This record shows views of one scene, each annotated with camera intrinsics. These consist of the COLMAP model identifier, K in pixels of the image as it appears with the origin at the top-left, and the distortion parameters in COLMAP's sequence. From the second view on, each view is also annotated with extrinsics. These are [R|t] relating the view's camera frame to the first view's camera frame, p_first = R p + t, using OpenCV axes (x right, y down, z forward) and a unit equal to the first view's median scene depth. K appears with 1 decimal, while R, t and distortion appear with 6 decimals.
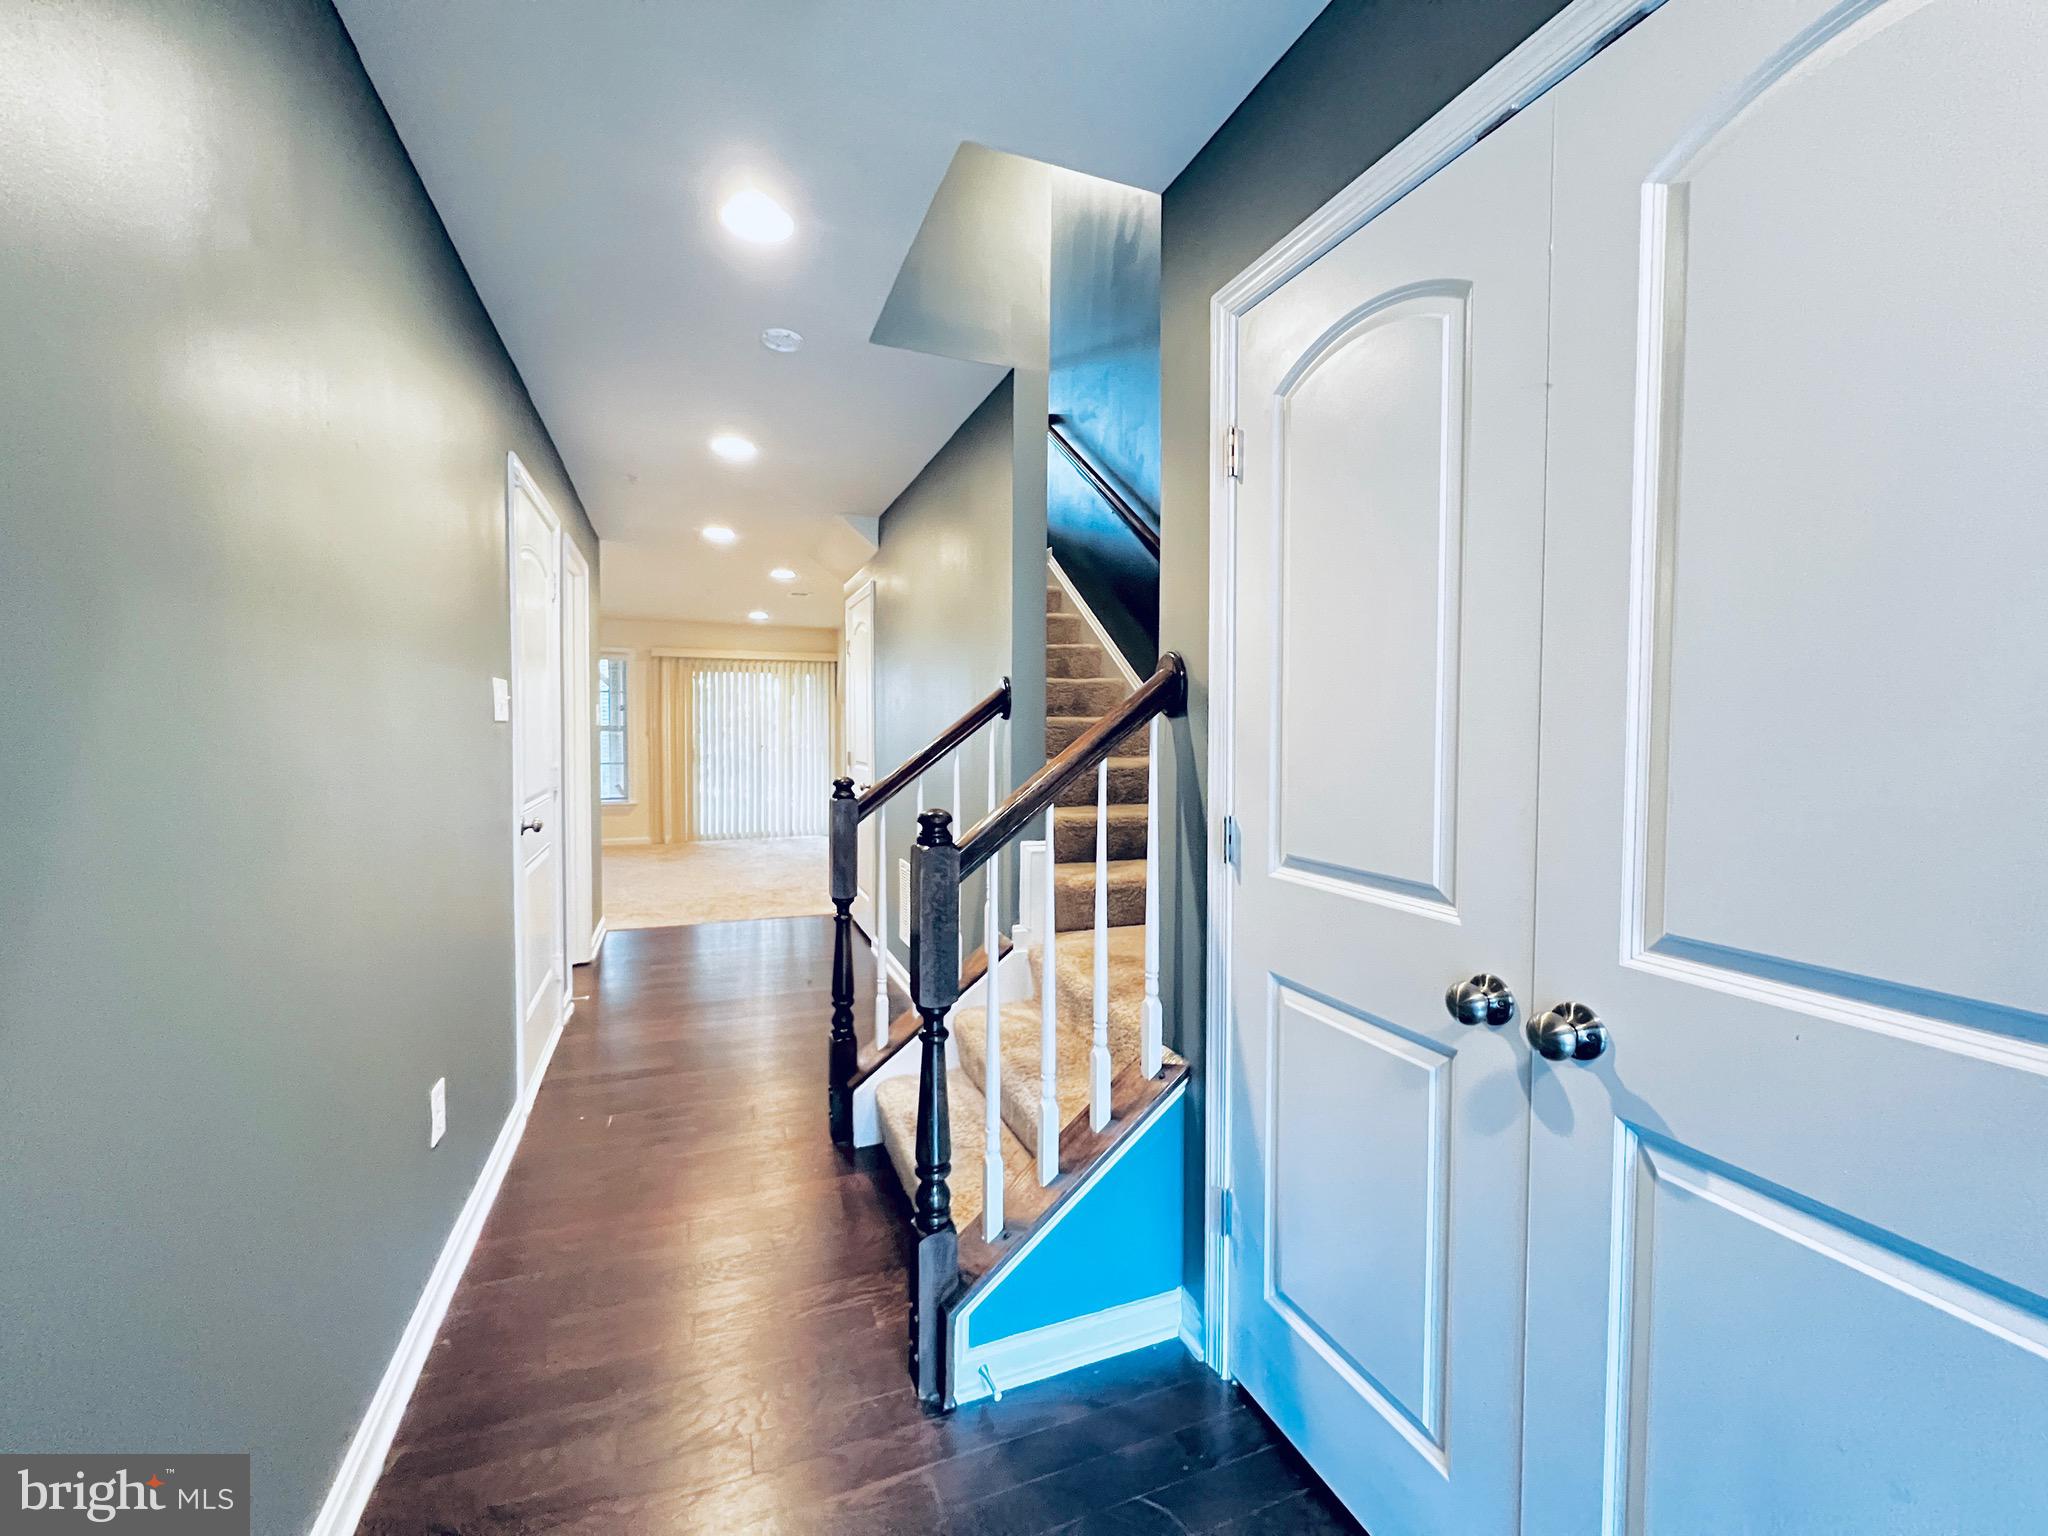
lens RADIAL K [[823.7, 0, 1024.1], [0, 823.7, 765.7], [0, 0, 1]] dist [-0.012618, -0.000011]
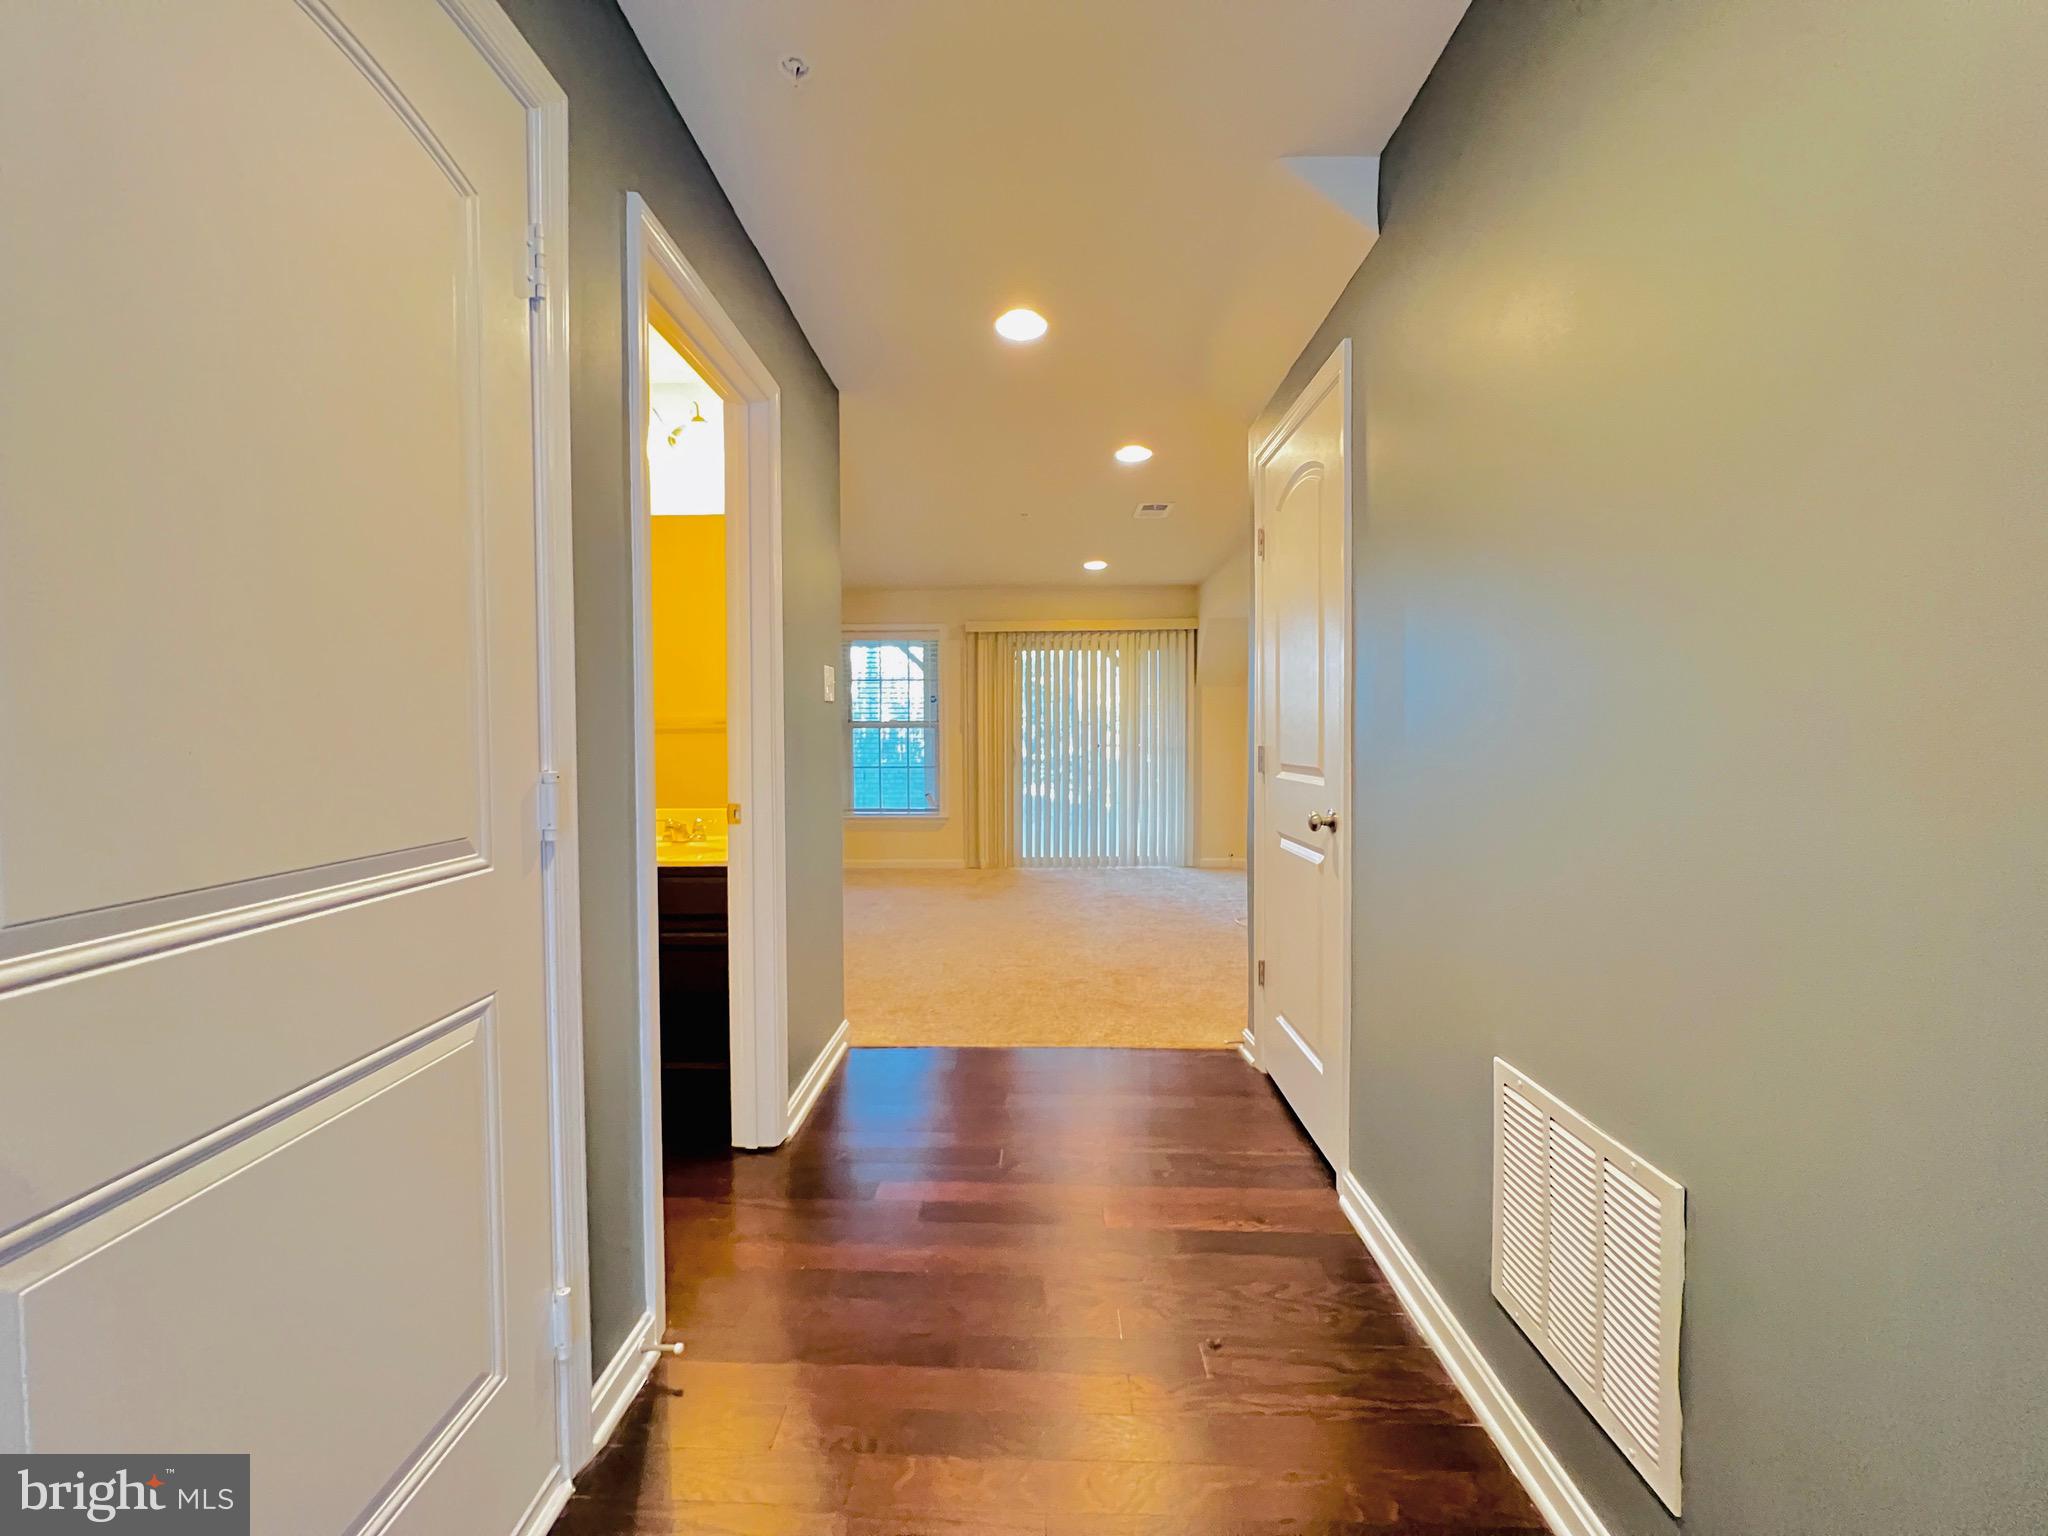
lens RADIAL K [[823.7, 0, 1022.2], [0, 823.7, 759.8], [0, 0, 1]] dist [-0.012618, -0.000011]
pose [[0.920634, 0.002016, -0.390423, -0.149259], [-0.006890, 0.999915, -0.011083, -0.002762], [0.390367, 0.012894, 0.920569, 0.468477]]
